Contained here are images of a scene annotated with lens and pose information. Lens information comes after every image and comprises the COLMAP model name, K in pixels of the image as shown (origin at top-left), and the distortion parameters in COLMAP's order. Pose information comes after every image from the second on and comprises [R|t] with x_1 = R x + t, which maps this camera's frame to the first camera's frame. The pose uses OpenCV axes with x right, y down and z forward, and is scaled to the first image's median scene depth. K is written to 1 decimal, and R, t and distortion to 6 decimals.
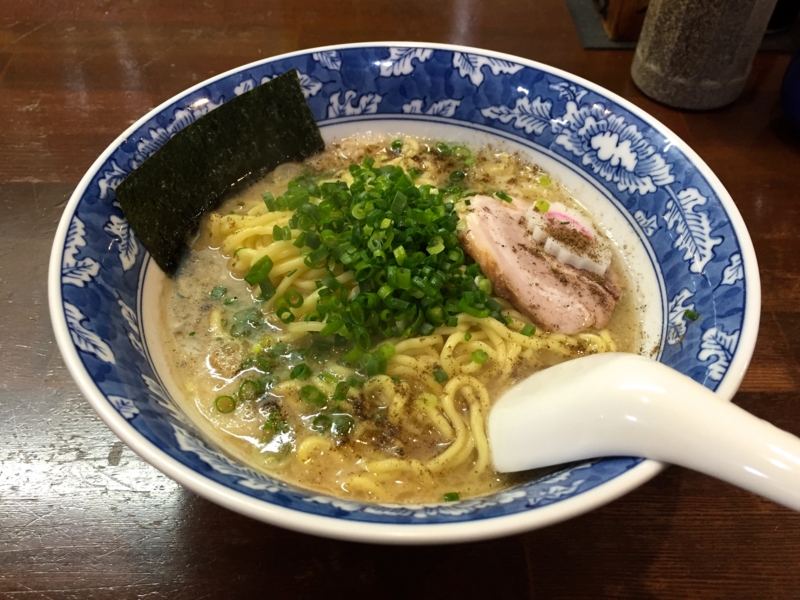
lens RADIAL K [[757.1, 0, 400.4], [0, 757.1, 275.7], [0, 0, 1]] dist [0.132435, -0.237775]
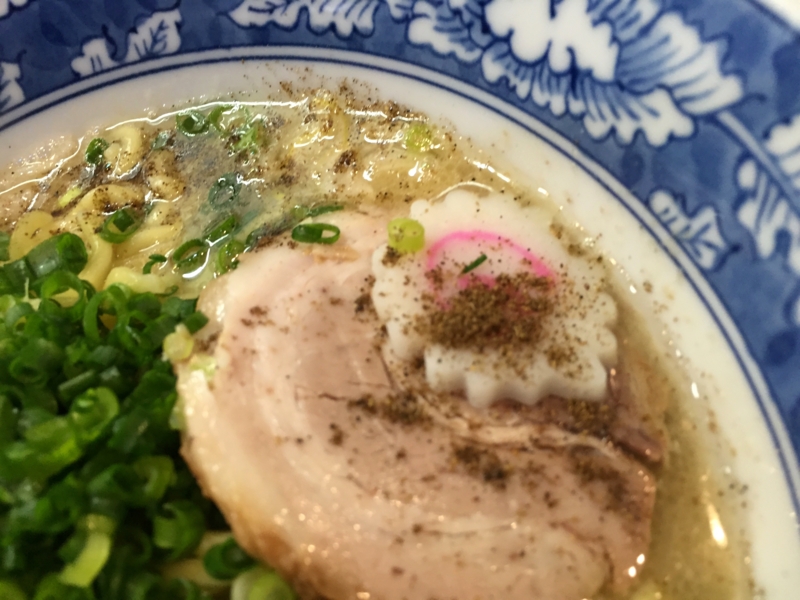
lens RADIAL K [[757.8, 0, 384.5], [0, 757.8, 288.8], [0, 0, 1]] dist [0.005664, -0.019315]
pose [[0.941576, -0.293162, -0.165802, 0.239491], [0.323801, 0.923393, 0.206151, -0.155480], [0.092665, -0.247794, 0.964371, 0.649378]]
